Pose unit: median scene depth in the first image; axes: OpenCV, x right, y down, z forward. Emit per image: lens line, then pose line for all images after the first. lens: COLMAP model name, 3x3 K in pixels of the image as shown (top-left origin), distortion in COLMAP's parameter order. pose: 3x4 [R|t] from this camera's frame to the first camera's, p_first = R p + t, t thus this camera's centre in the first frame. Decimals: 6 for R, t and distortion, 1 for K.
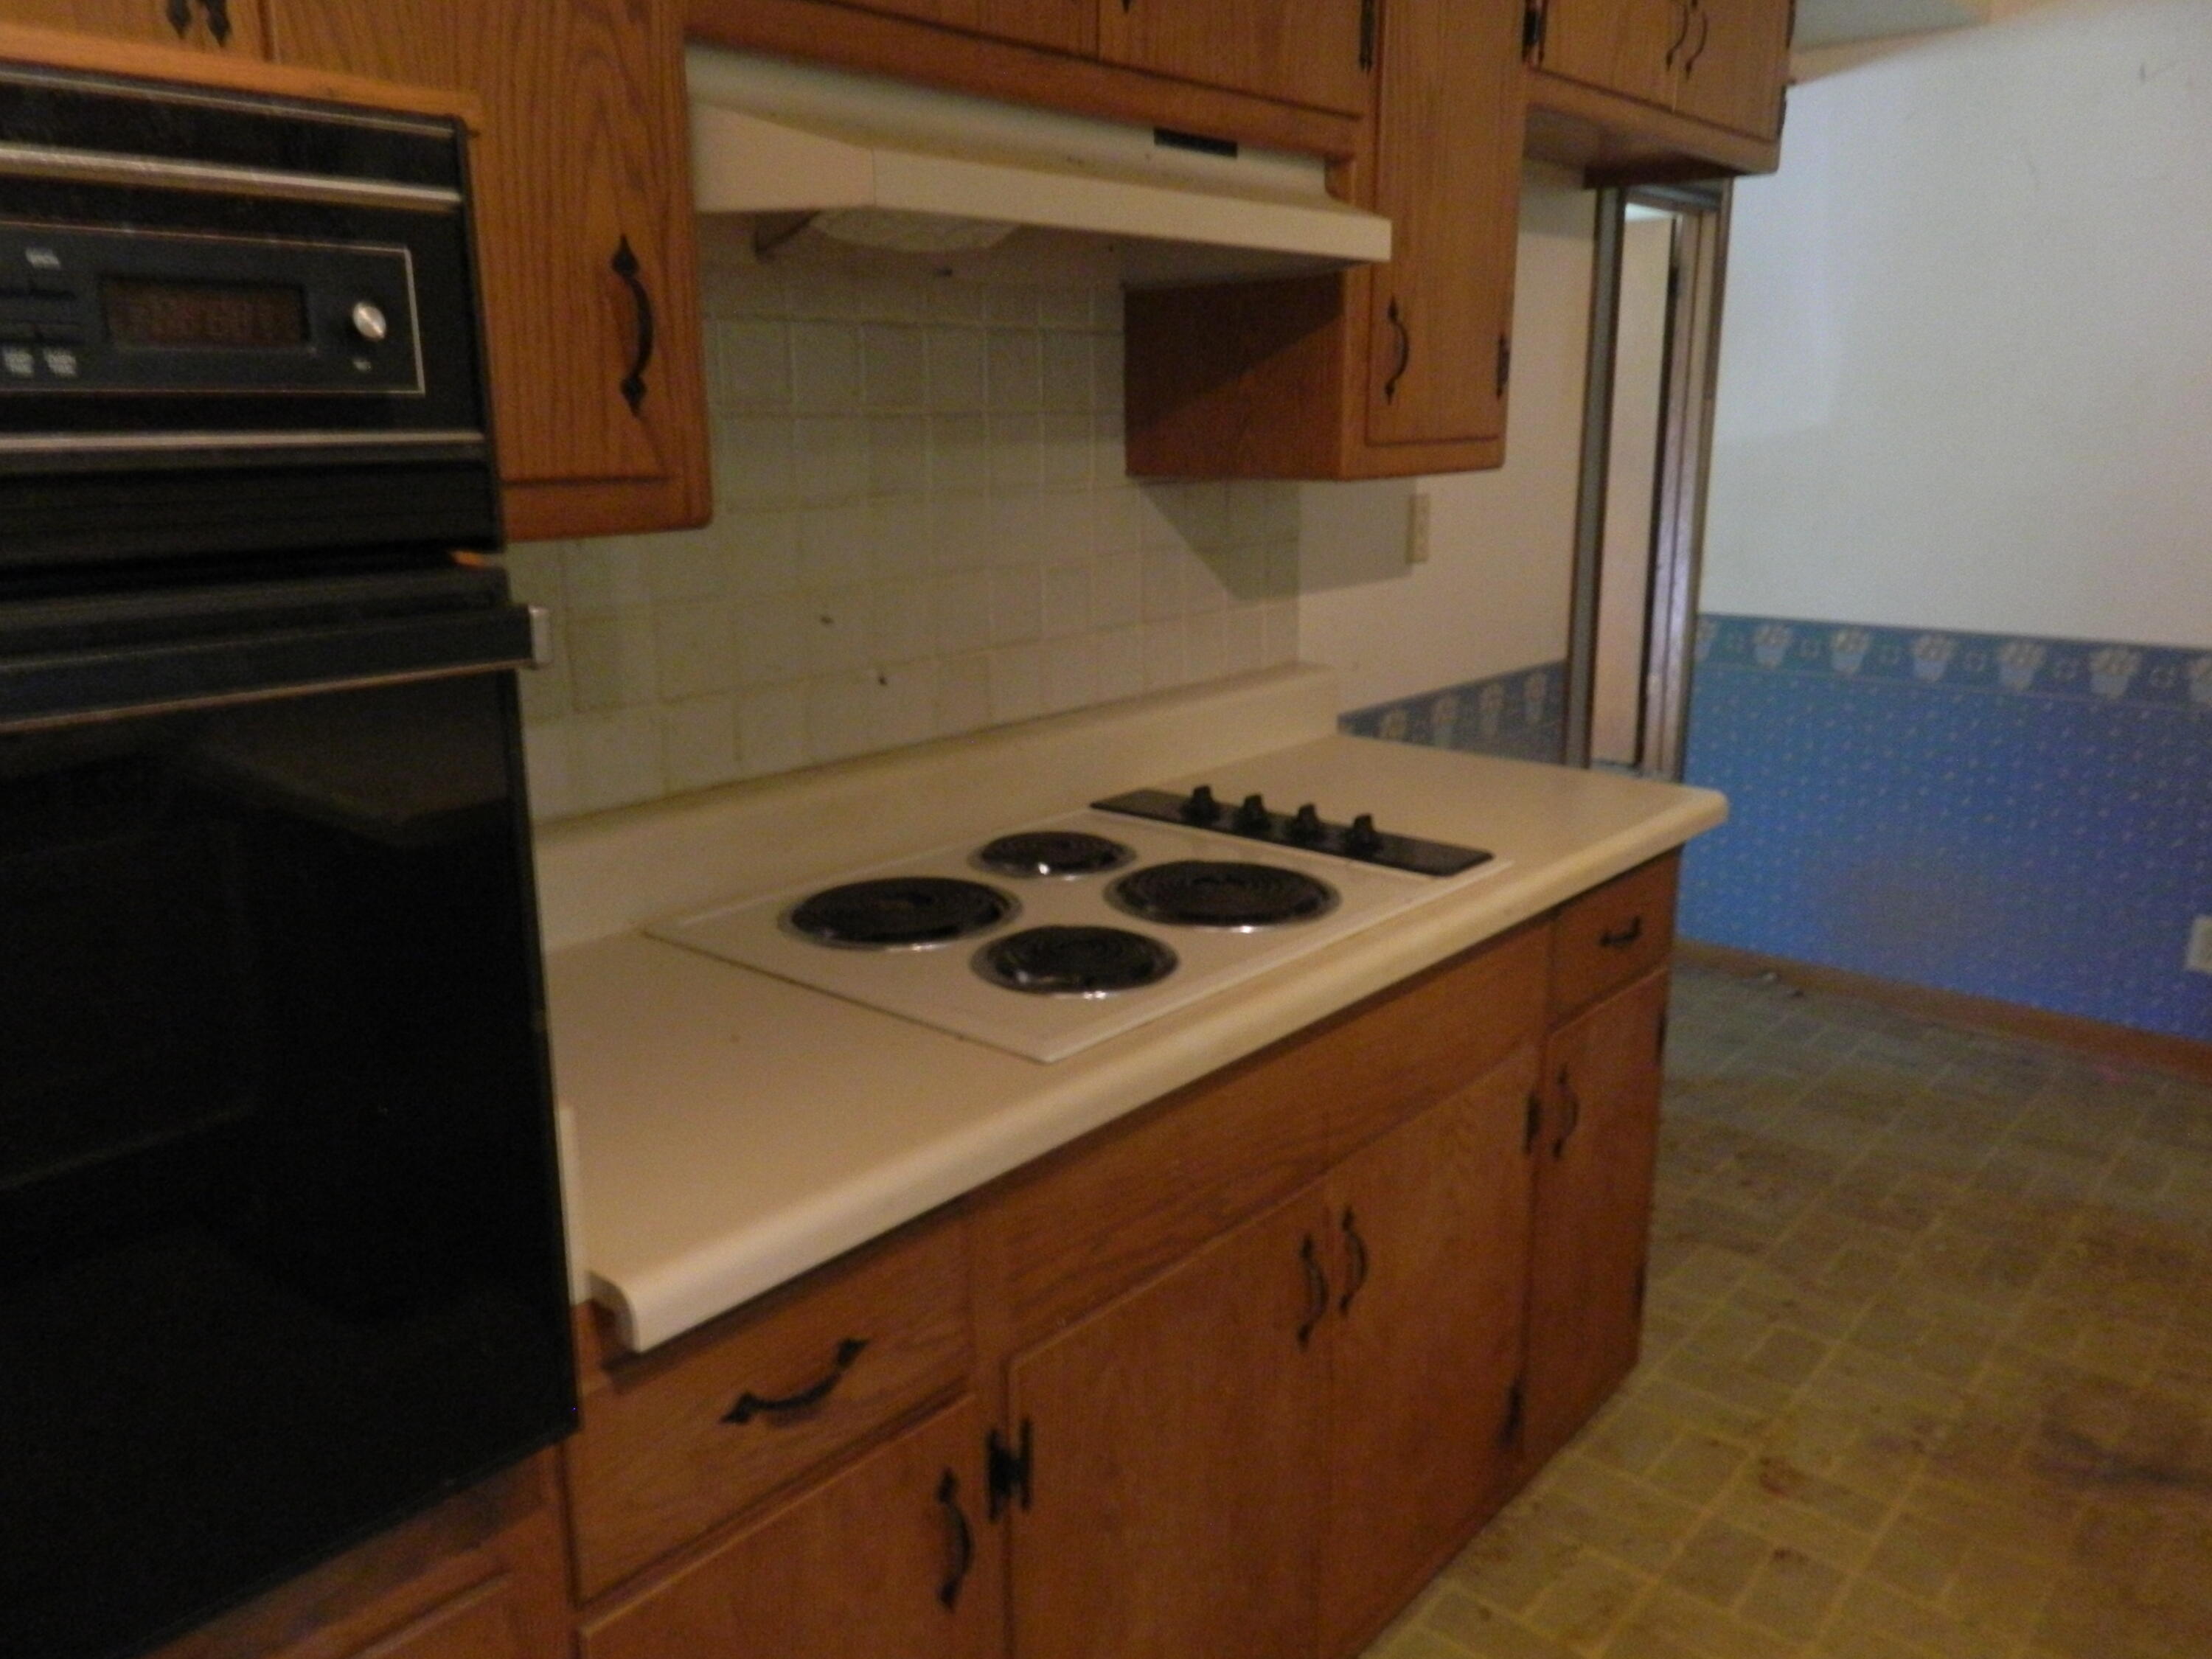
lens RADIAL K [[1680.1, 0, 1109.4], [0, 1680.1, 817.6], [0, 0, 1]] dist [0.037341, -0.018186]
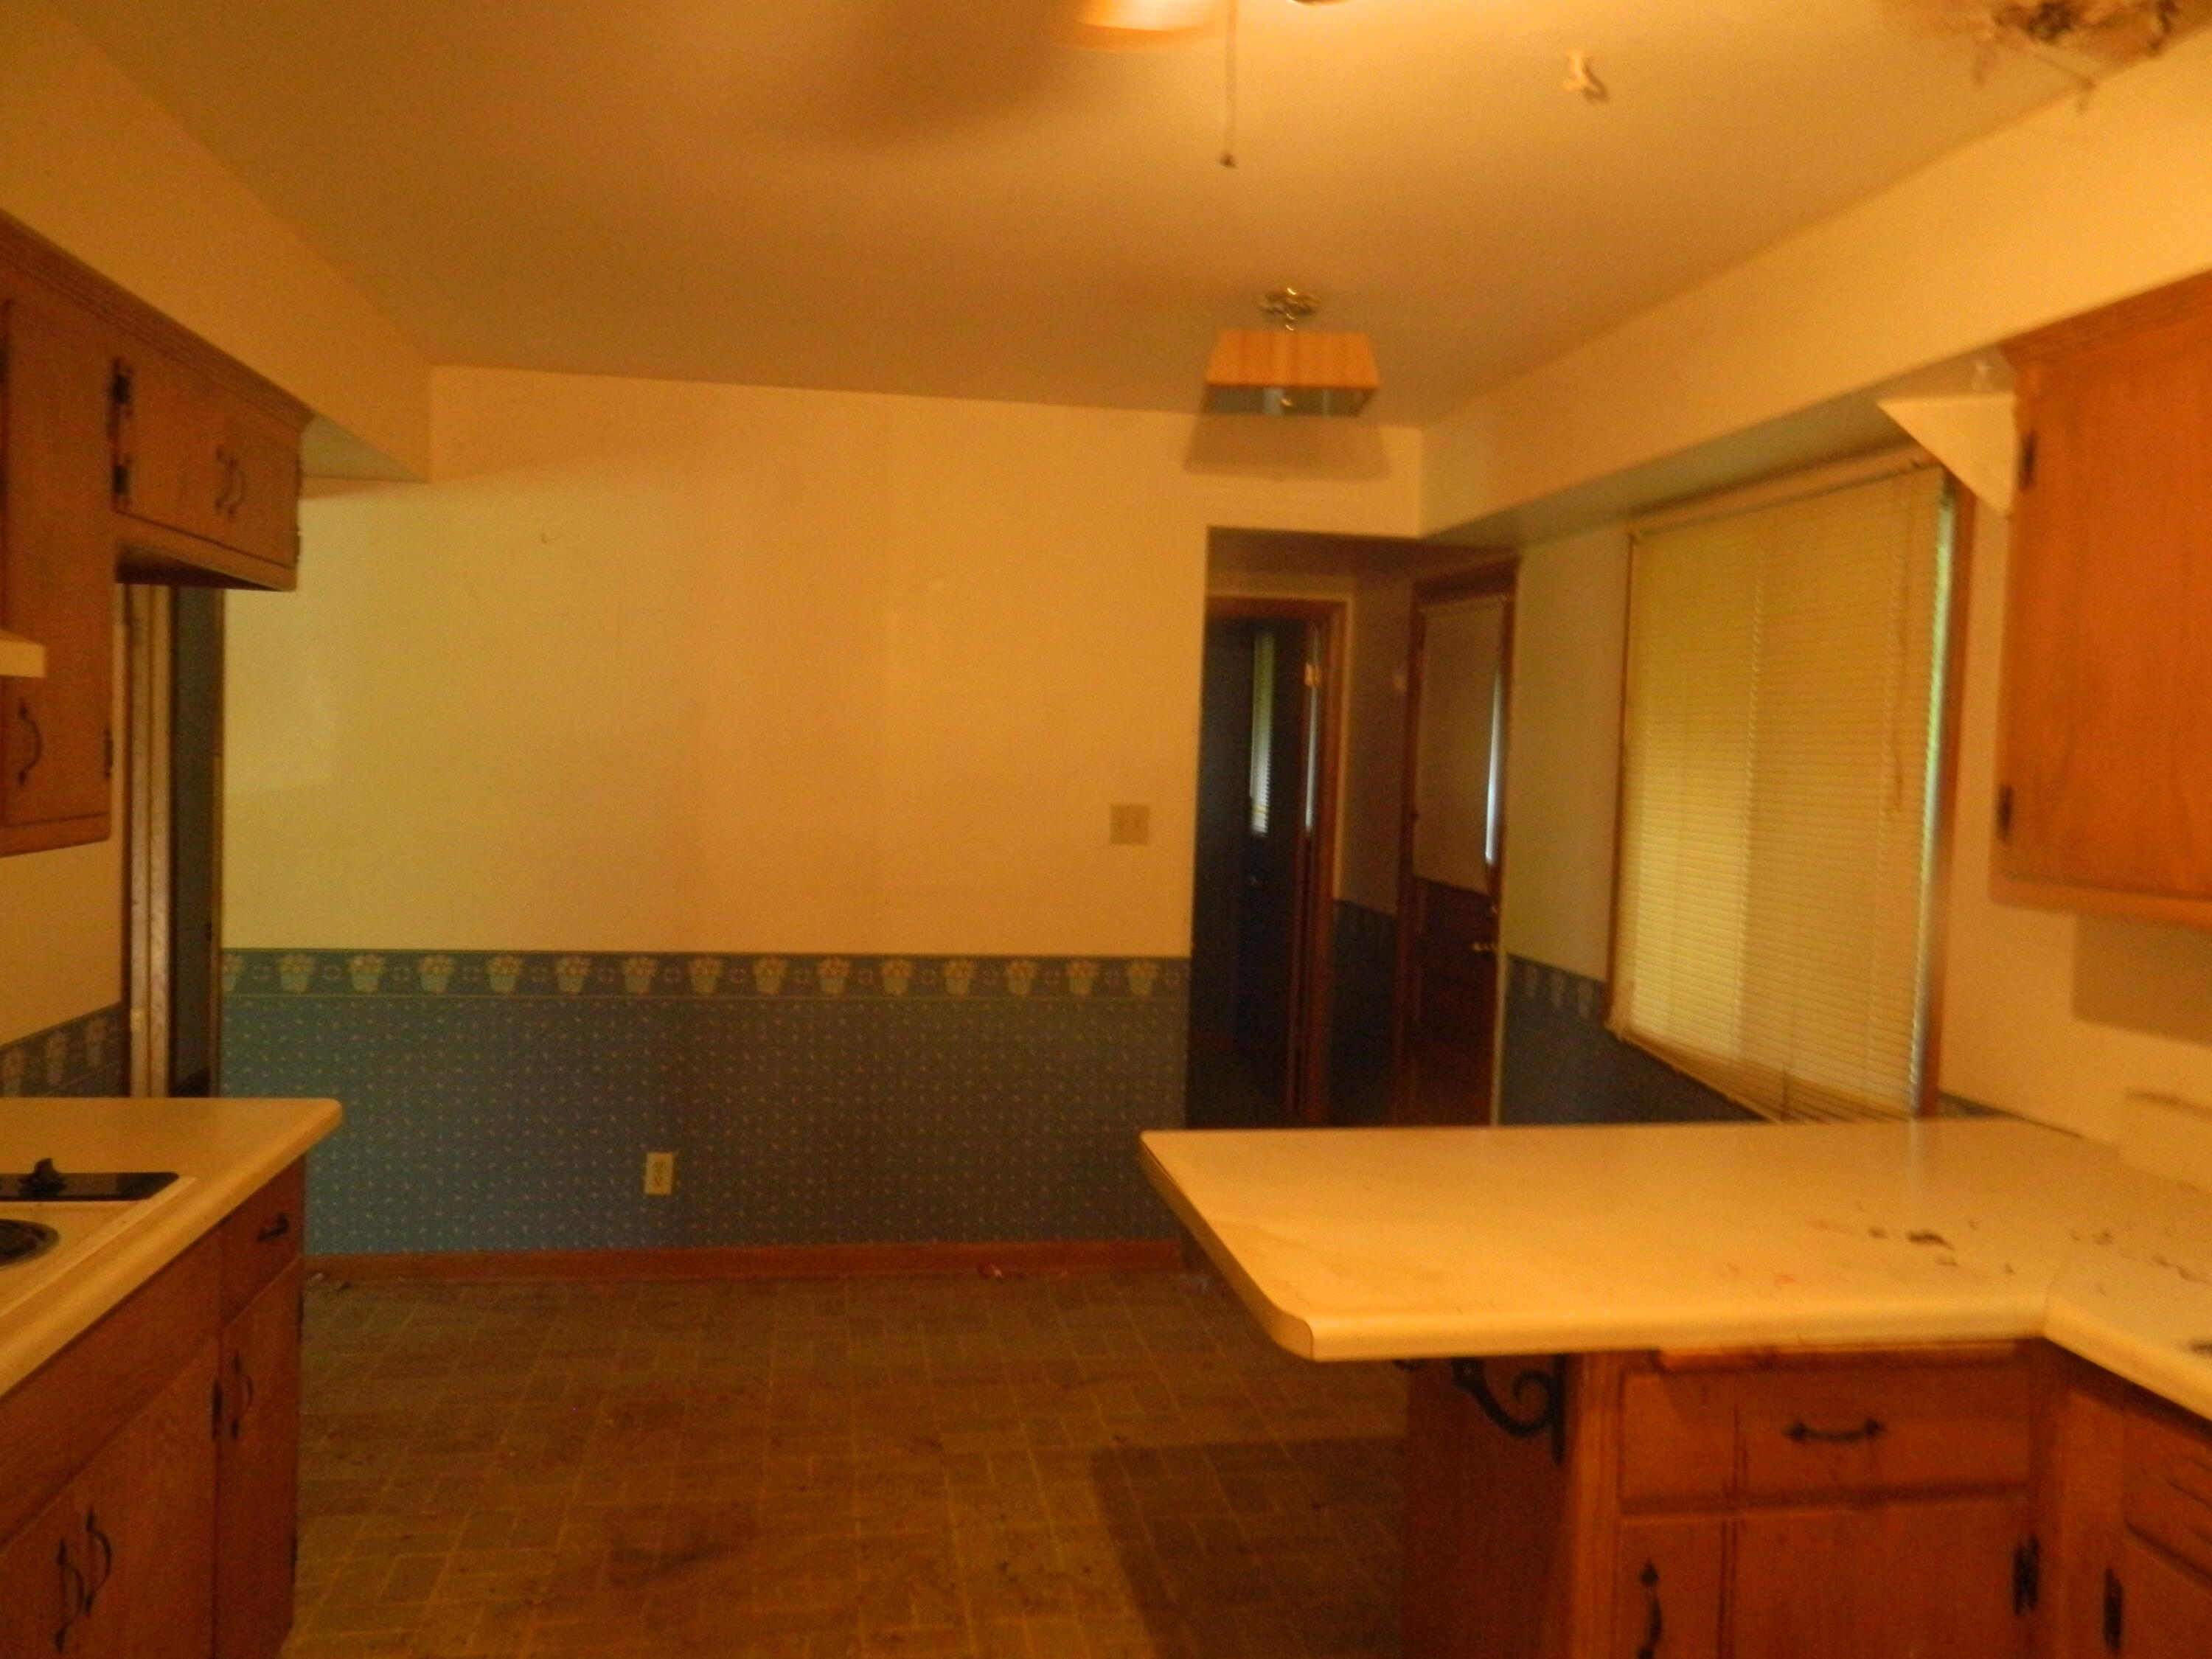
lens RADIAL K [[1680.1, 0, 1109.4], [0, 1680.1, 817.6], [0, 0, 1]] dist [0.037341, -0.018186]
pose [[0.639219, -0.006935, 0.768993, -0.198855], [0.147792, 0.982427, -0.113991, 0.006547], [-0.754689, 0.186517, 0.629011, -0.207585]]
